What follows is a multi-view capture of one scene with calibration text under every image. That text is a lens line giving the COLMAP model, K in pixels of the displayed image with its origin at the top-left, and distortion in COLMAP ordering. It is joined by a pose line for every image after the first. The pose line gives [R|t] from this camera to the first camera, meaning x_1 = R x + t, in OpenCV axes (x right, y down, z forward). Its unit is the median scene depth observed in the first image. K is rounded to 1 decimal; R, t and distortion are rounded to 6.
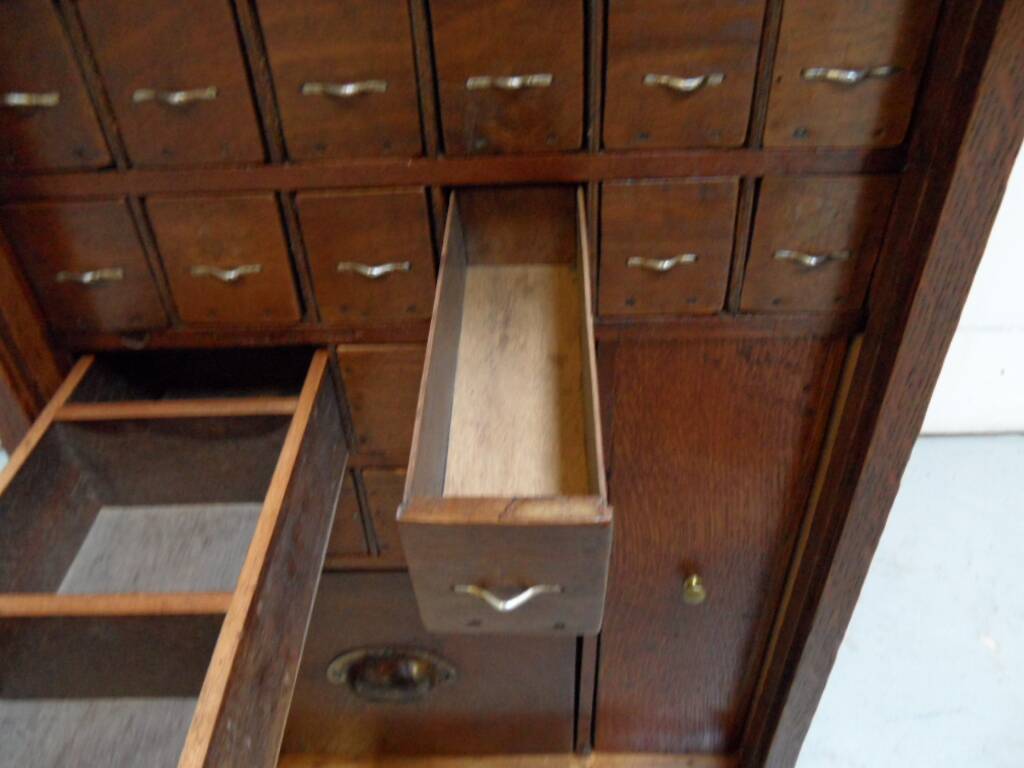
lens RADIAL K [[759.4, 0, 508.8], [0, 759.4, 389.7], [0, 0, 1]] dist [-0.034645, 0.026453]
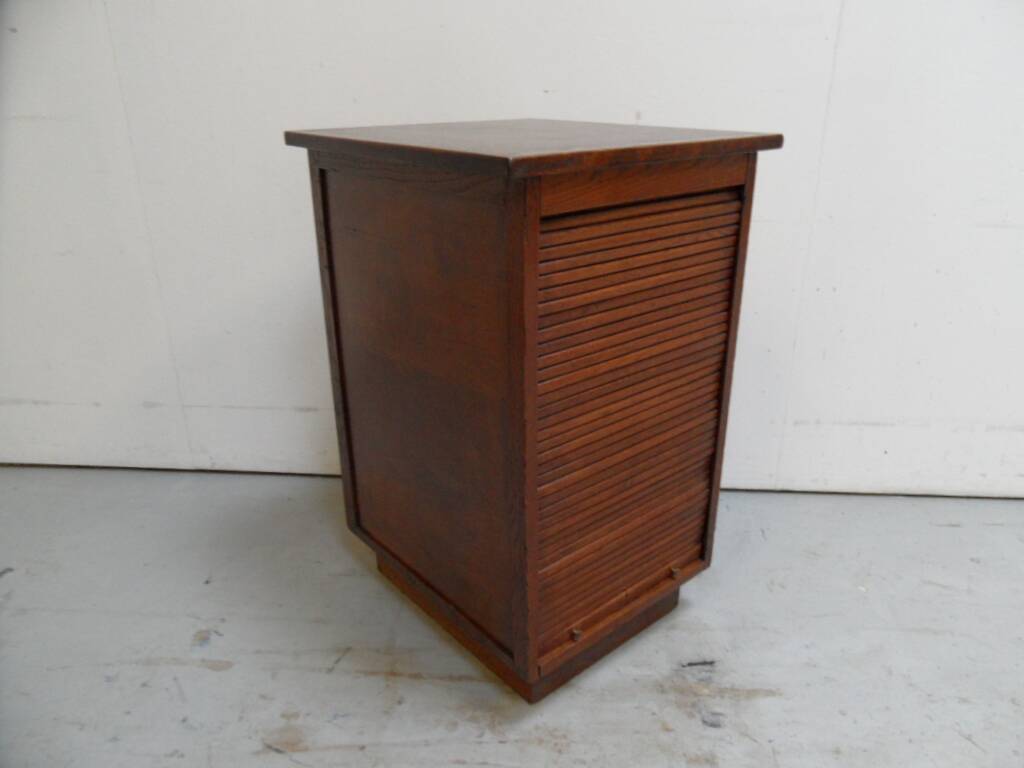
lens RADIAL K [[759.4, 0, 520.9], [0, 759.4, 382.3], [0, 0, 1]] dist [-0.034645, 0.026453]
pose [[0.997955, 0.050746, -0.038860, -0.259509], [-0.058308, 0.971844, -0.228298, 0.745721], [0.026181, 0.230097, 0.972816, -1.982021]]
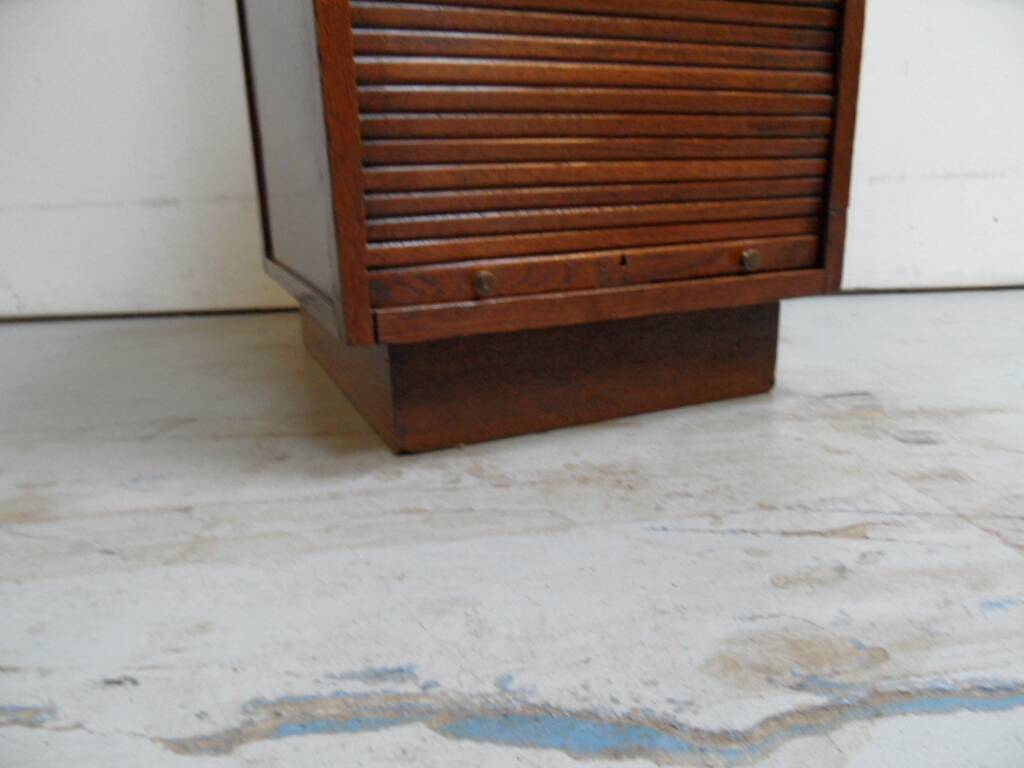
lens RADIAL K [[759.4, 0, 516.1], [0, 759.4, 382.4], [0, 0, 1]] dist [-0.034645, 0.026453]
pose [[0.999313, -0.000130, 0.037072, -0.412424], [0.013413, 0.933517, -0.358282, 1.850823], [-0.034560, 0.358533, 0.932877, 0.045025]]
